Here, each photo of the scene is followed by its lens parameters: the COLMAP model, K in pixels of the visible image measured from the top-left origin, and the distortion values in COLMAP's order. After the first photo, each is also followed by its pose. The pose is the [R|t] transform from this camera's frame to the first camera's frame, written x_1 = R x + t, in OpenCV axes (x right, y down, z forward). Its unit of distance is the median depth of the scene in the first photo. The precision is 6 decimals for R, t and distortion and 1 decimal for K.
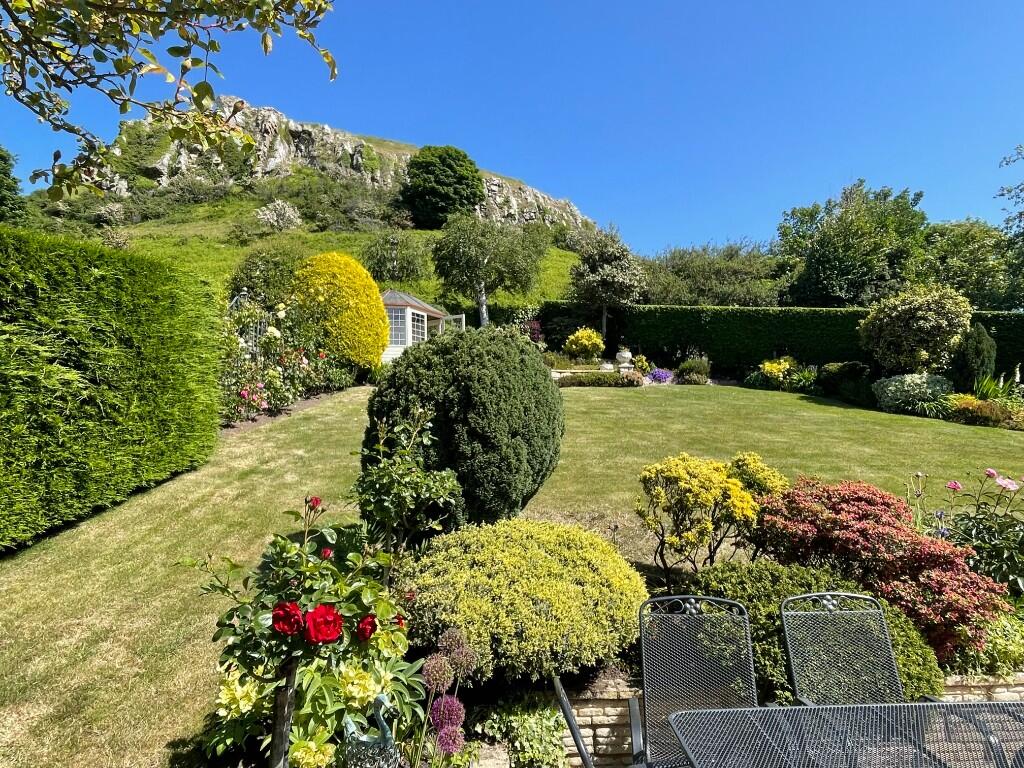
lens RADIAL K [[627.2, 0, 512.0], [0, 627.2, 384.0], [0, 0, 1]] dist [-0.000724, -0.000683]
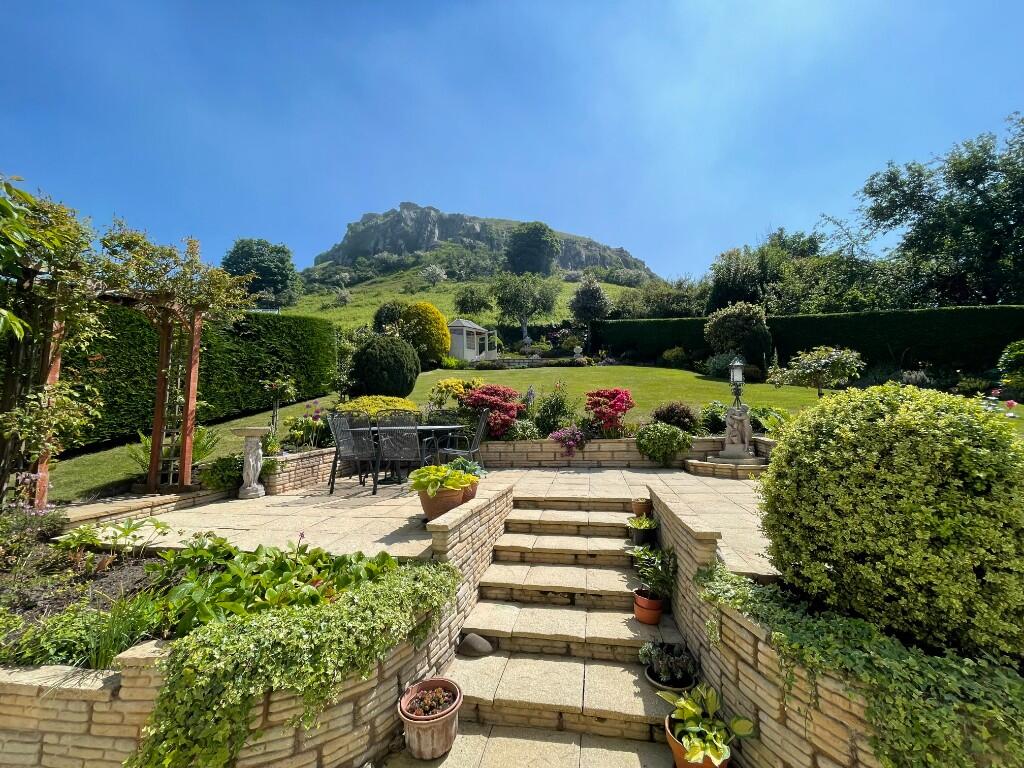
lens RADIAL K [[410.8, 0, 512.0], [0, 410.8, 384.0], [0, 0, 1]] dist [-0.000014, -0.000009]
pose [[0.981357, -0.016700, -0.191469, 0.124874], [0.021013, 0.999569, 0.020515, 0.014433], [0.191044, -0.024156, 0.981284, -0.112440]]
